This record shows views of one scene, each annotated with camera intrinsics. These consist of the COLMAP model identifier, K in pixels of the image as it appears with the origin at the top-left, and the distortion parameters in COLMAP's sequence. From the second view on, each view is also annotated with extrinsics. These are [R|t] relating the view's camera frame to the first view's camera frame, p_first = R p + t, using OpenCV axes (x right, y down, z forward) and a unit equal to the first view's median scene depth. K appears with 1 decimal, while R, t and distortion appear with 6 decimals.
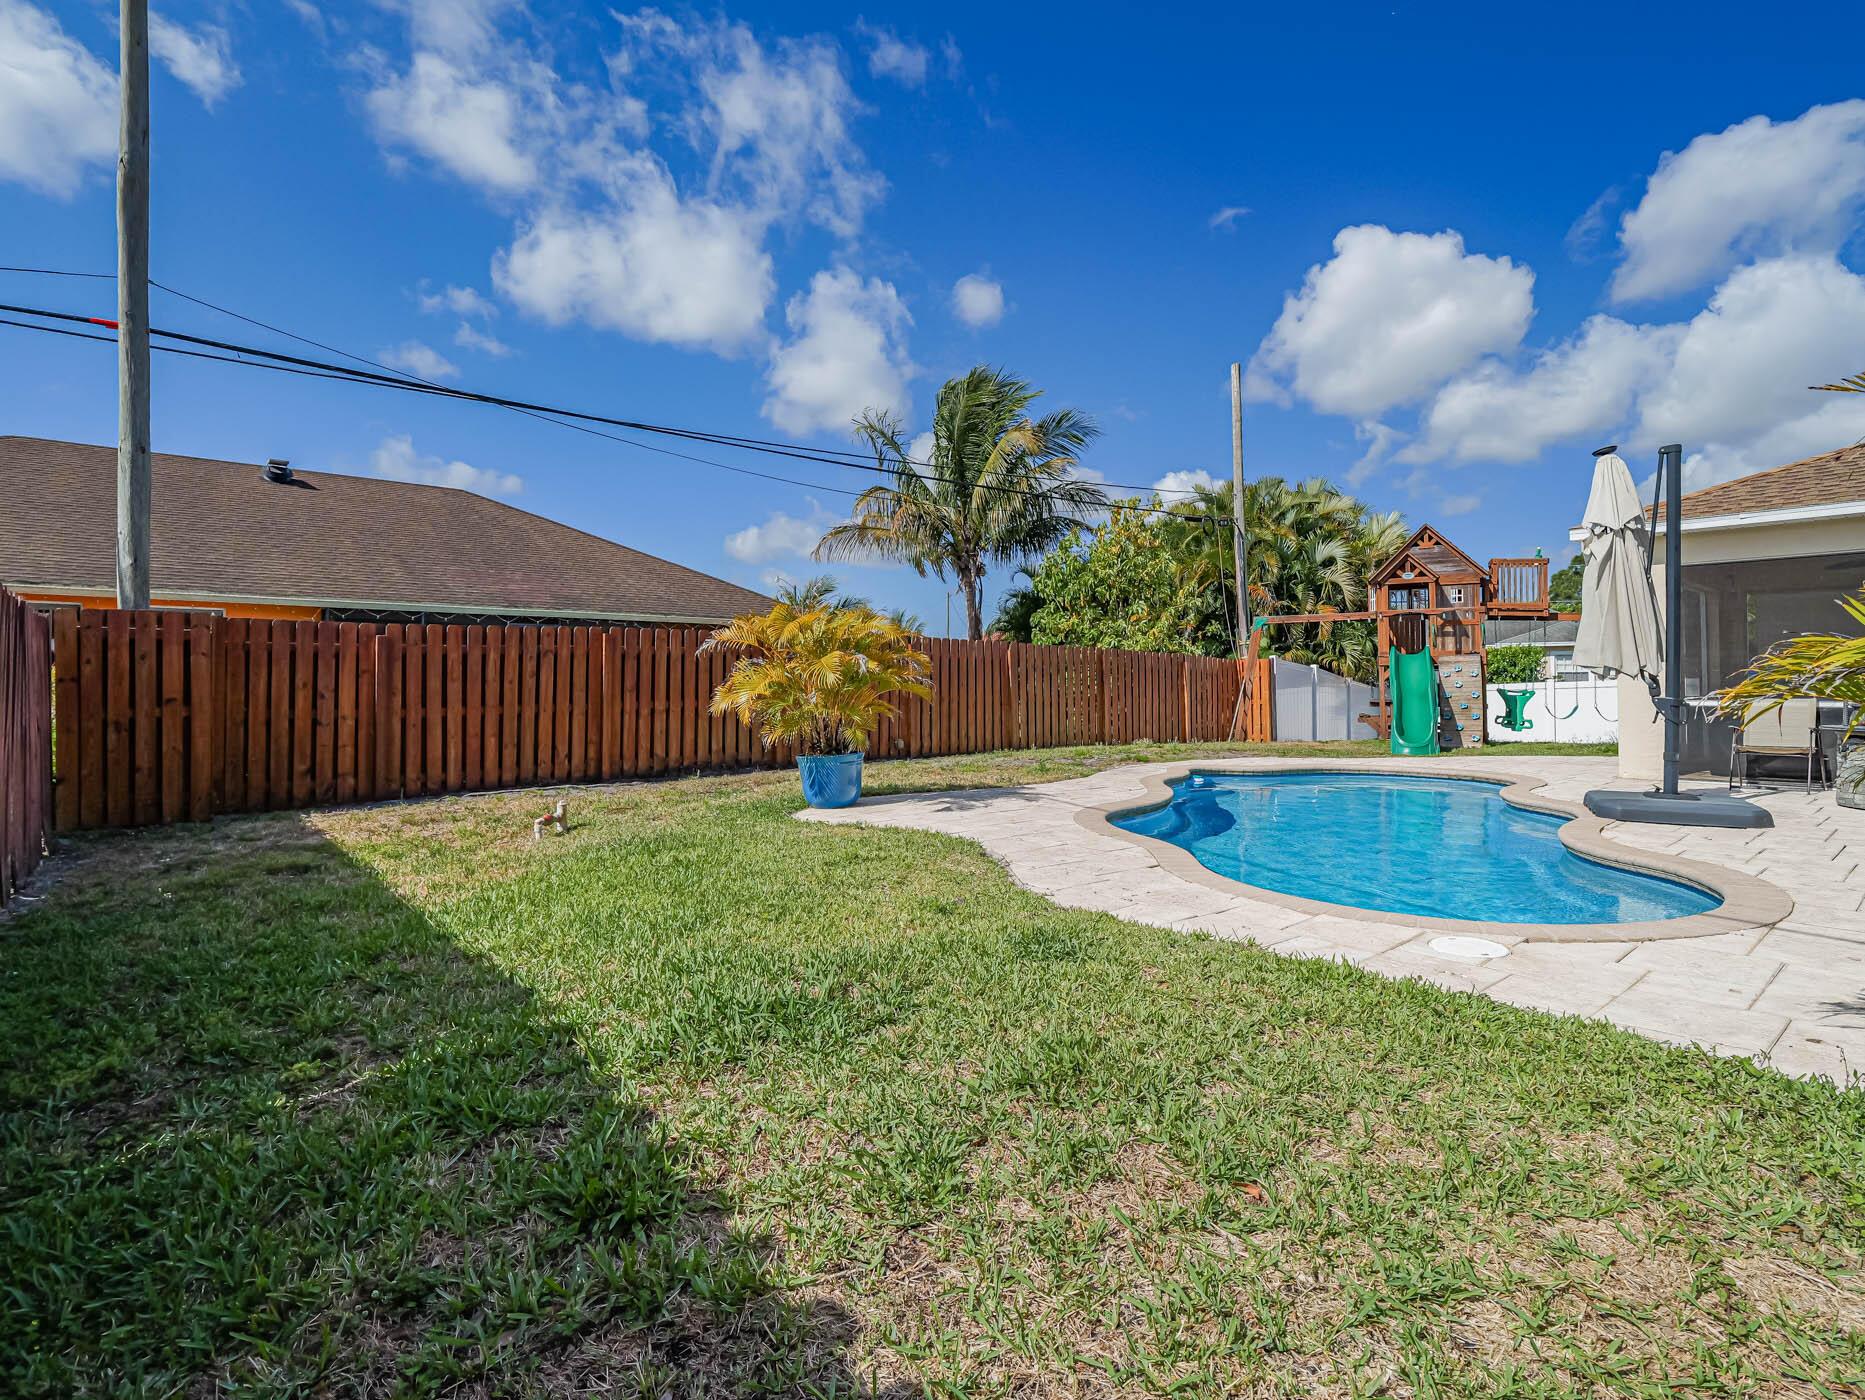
lens RADIAL K [[901.5, 0, 874.7], [0, 901.5, 665.3], [0, 0, 1]] dist [-0.029497, 0.002994]
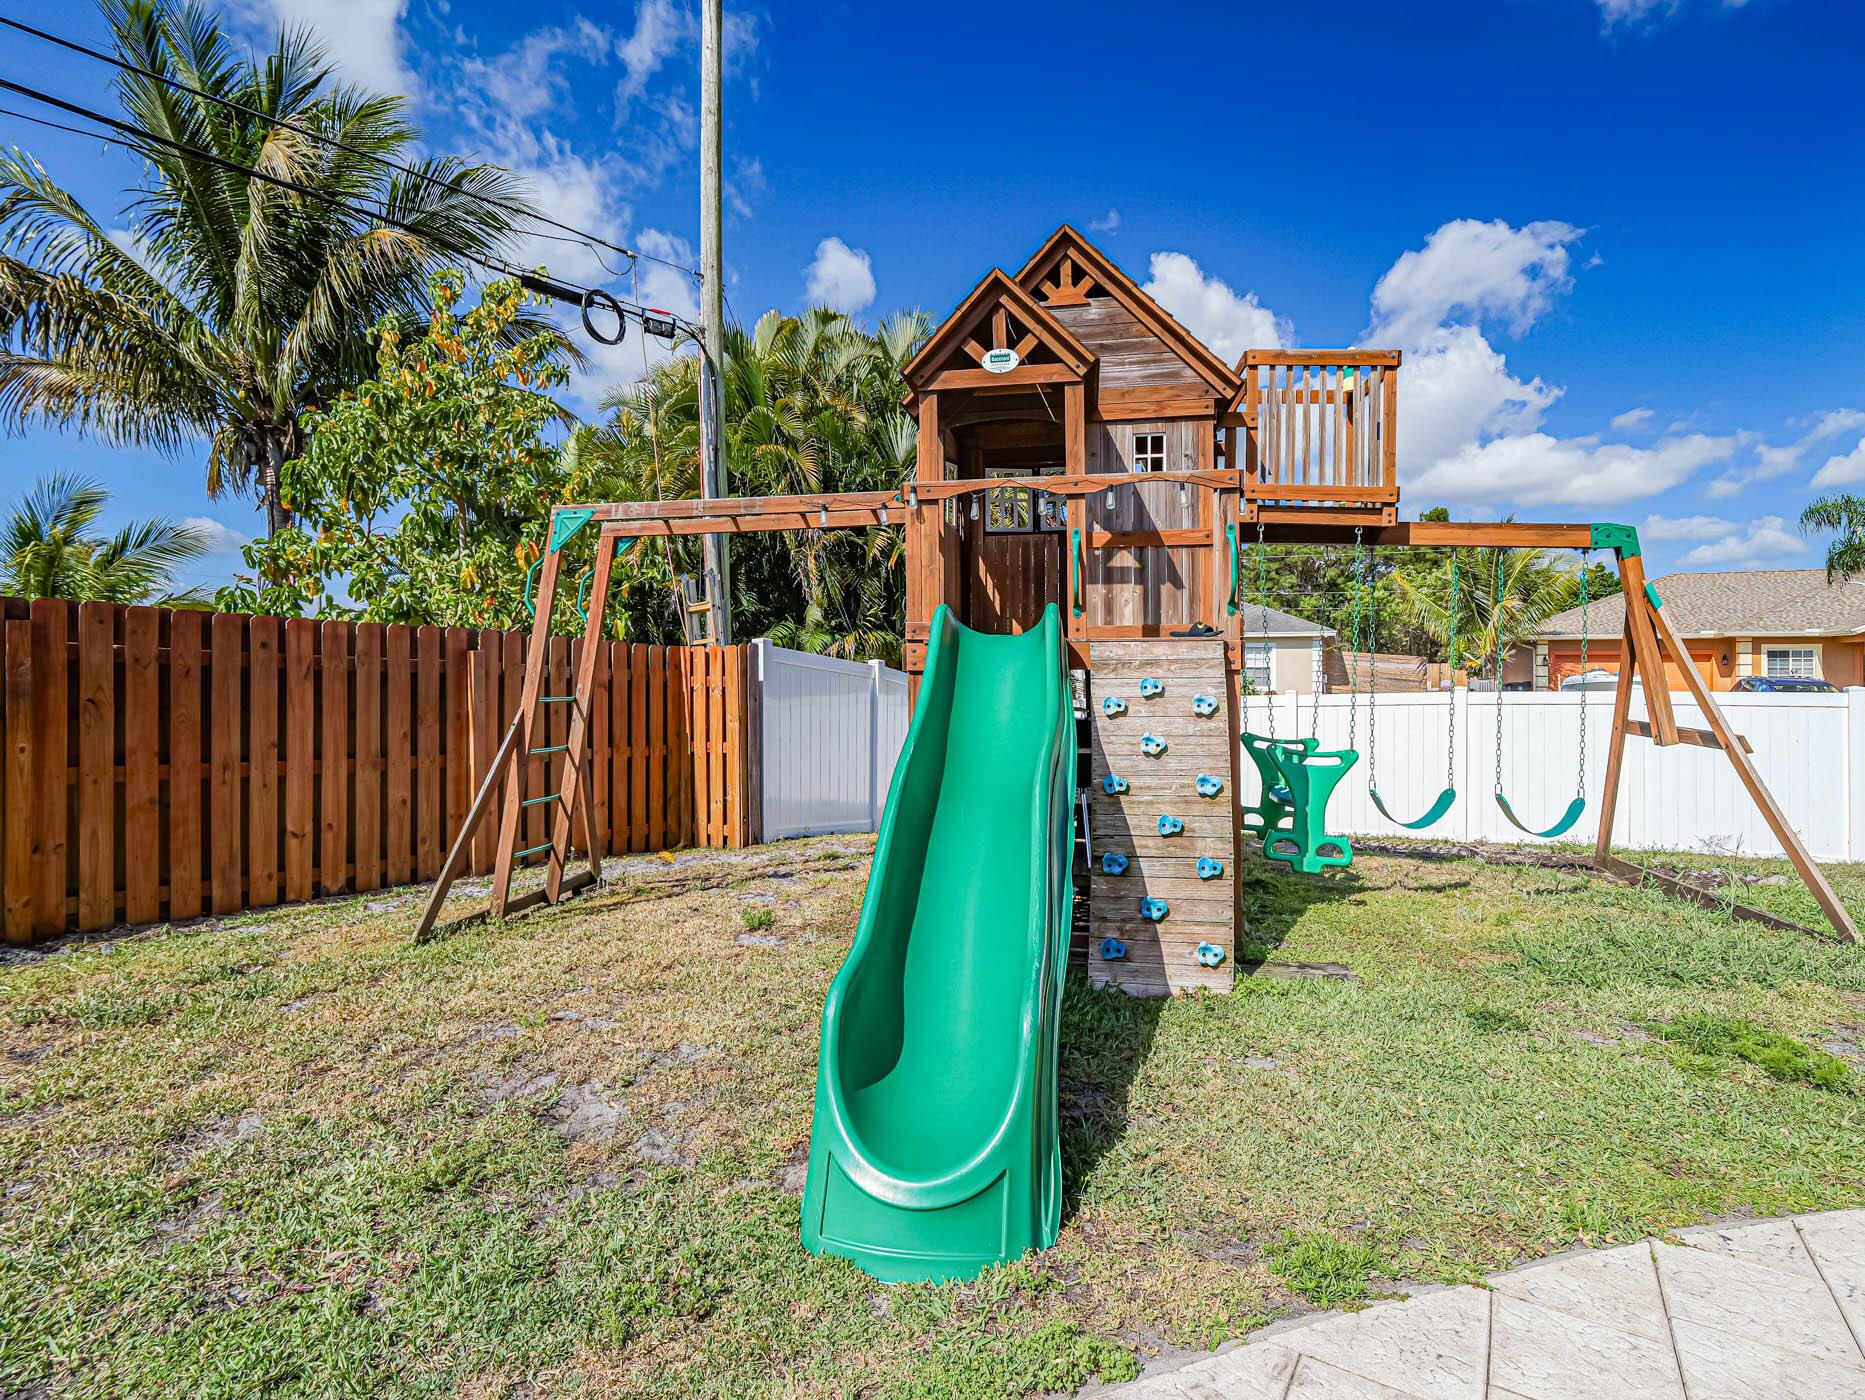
lens RADIAL K [[901.5, 0, 896.9], [0, 901.5, 660.6], [0, 0, 1]] dist [-0.029497, 0.002994]
pose [[0.950154, 0.009958, 0.311623, 0.475647], [-0.012252, 0.999910, 0.005405, -0.004941], [-0.311542, -0.008953, 0.950190, 0.732875]]
